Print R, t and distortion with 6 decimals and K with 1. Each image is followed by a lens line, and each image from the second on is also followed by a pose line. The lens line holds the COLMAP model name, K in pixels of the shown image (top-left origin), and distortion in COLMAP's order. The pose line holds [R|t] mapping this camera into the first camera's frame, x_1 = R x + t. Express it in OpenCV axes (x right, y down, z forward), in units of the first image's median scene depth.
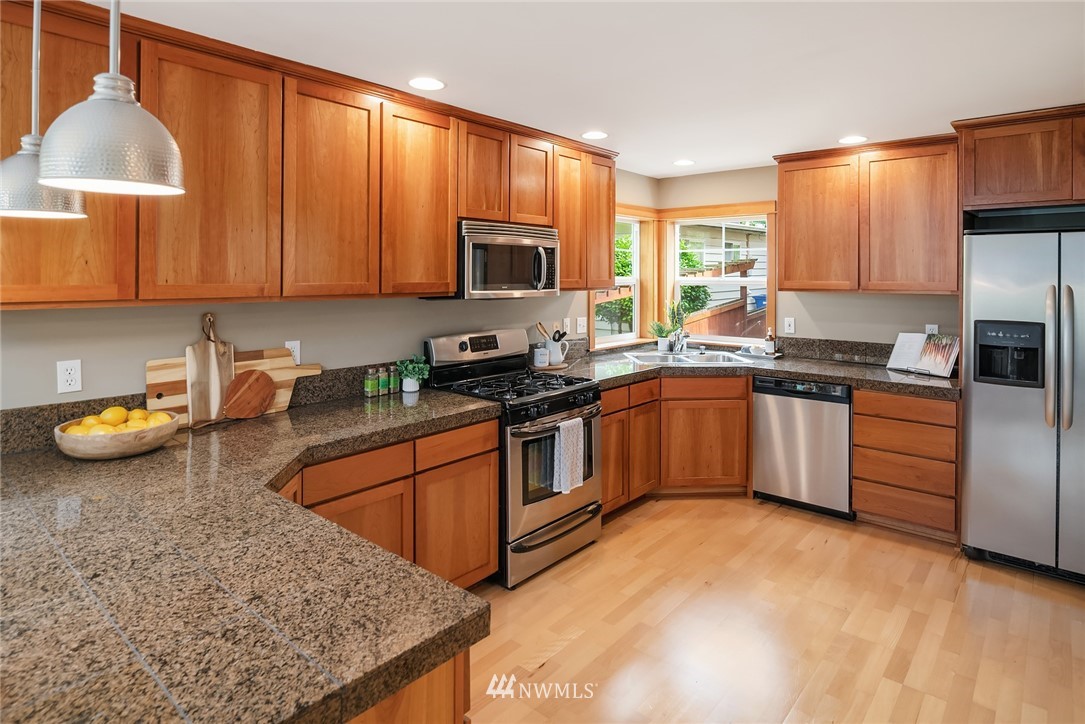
lens RADIAL K [[603.6, 0, 543.7], [0, 603.6, 271.9], [0, 0, 1]] dist [-0.000941, -0.002513]
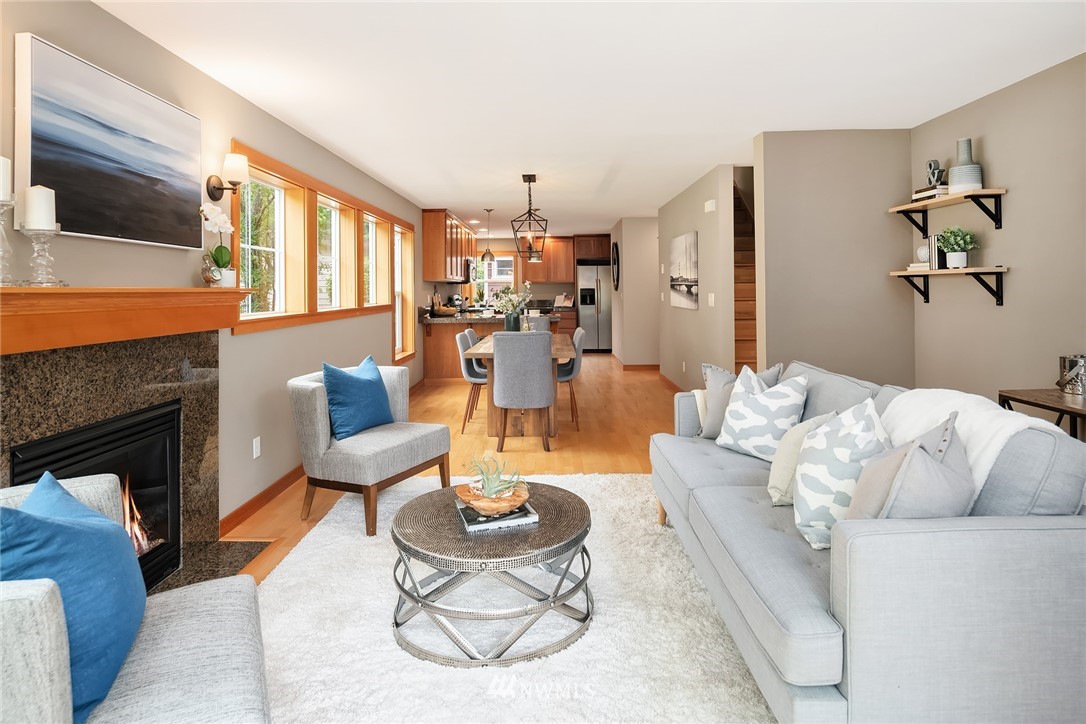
lens RADIAL K [[587.5, 0, 544.5], [0, 587.5, 293.2], [0, 0, 1]] dist [-0.002025, -0.000995]
pose [[0.768508, -0.013513, 0.639697, -1.707974], [0.007988, 0.999902, 0.011526, 0.062188], [-0.639790, -0.003748, 0.768541, -1.585579]]
